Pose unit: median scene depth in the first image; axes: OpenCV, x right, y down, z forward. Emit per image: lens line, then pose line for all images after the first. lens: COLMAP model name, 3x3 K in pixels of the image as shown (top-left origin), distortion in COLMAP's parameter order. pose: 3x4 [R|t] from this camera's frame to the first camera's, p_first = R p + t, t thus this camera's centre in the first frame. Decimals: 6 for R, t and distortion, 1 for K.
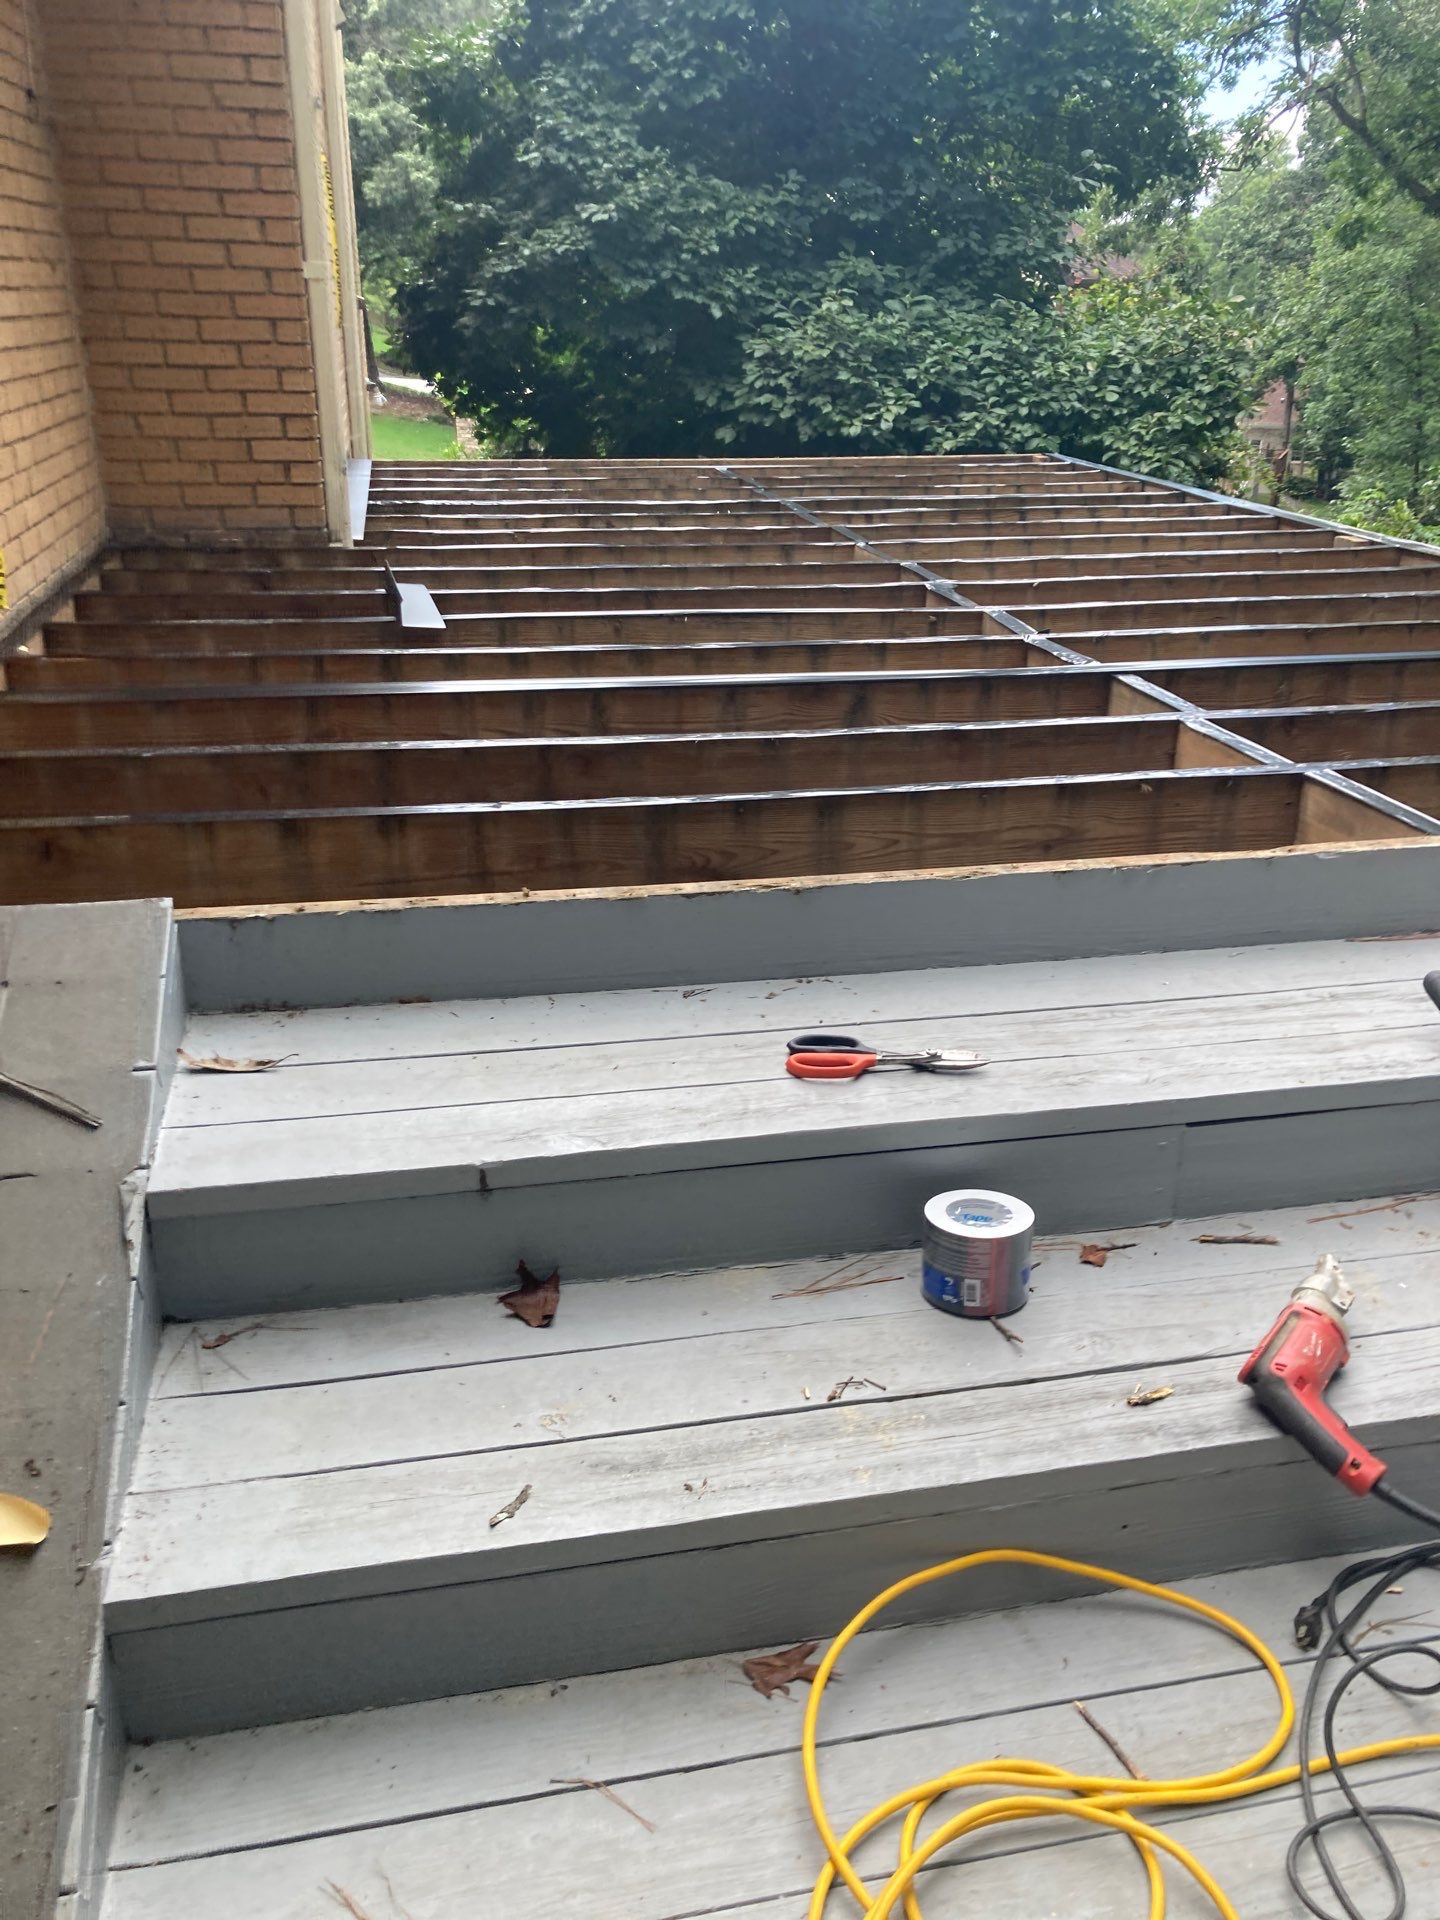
lens RADIAL K [[1568.1, 0, 750.5], [0, 1568.1, 960.6], [0, 0, 1]] dist [0.032362, -0.019419]
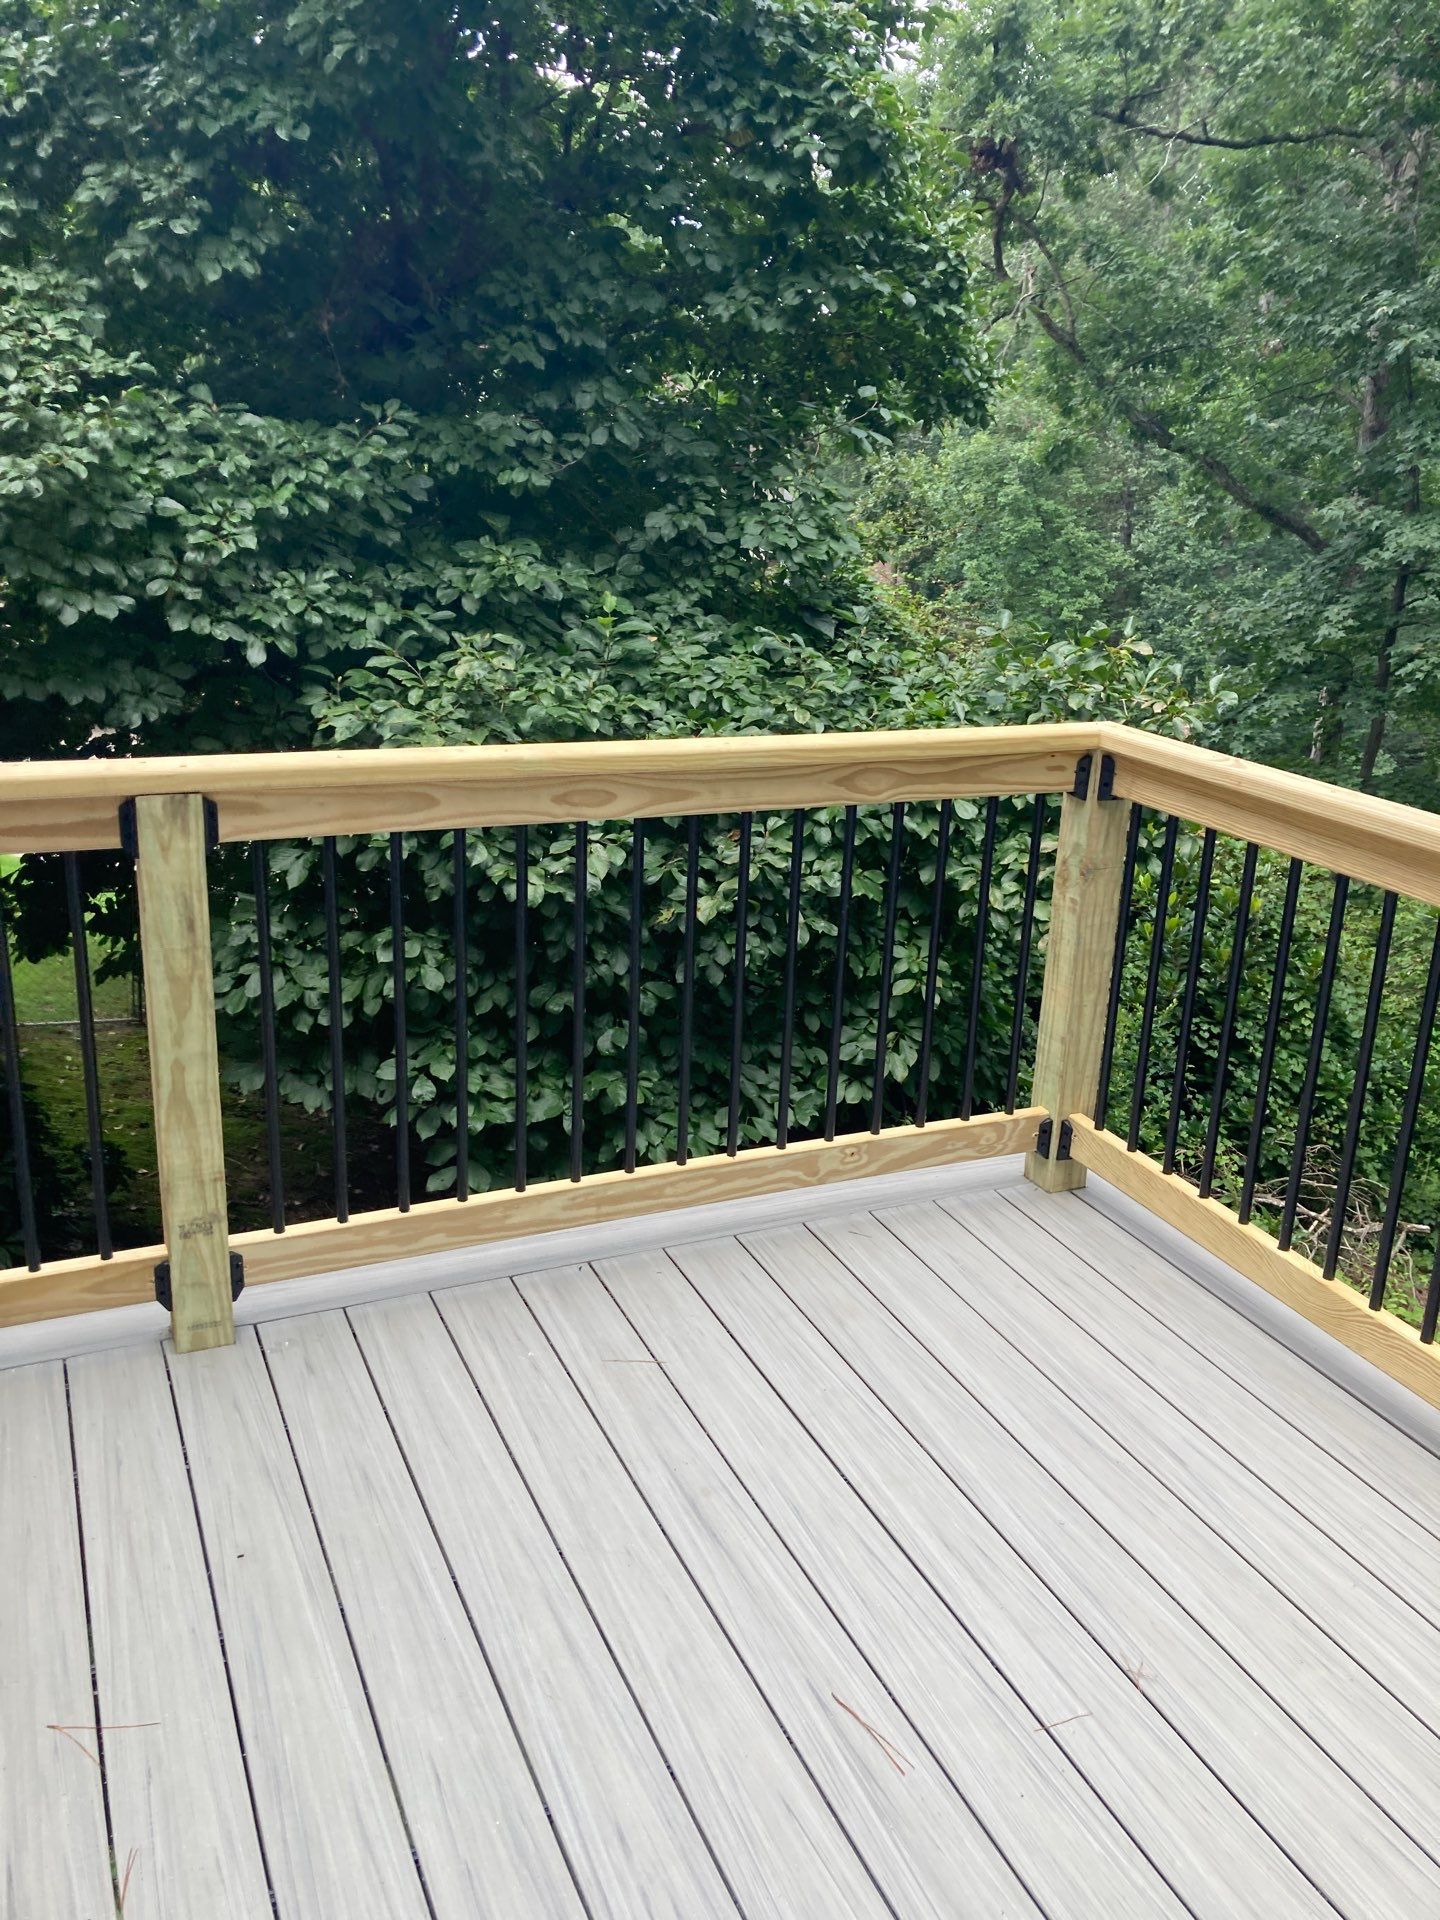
lens RADIAL K [[1561.0, 0, 767.6], [0, 1561.0, 938.0], [0, 0, 1]] dist [0.025188, -0.023422]
pose [[0.969813, -0.039648, 0.240605, 0.014227], [0.061616, 0.994518, -0.084479, -0.256296], [-0.235936, 0.096754, 0.966940, 0.447572]]
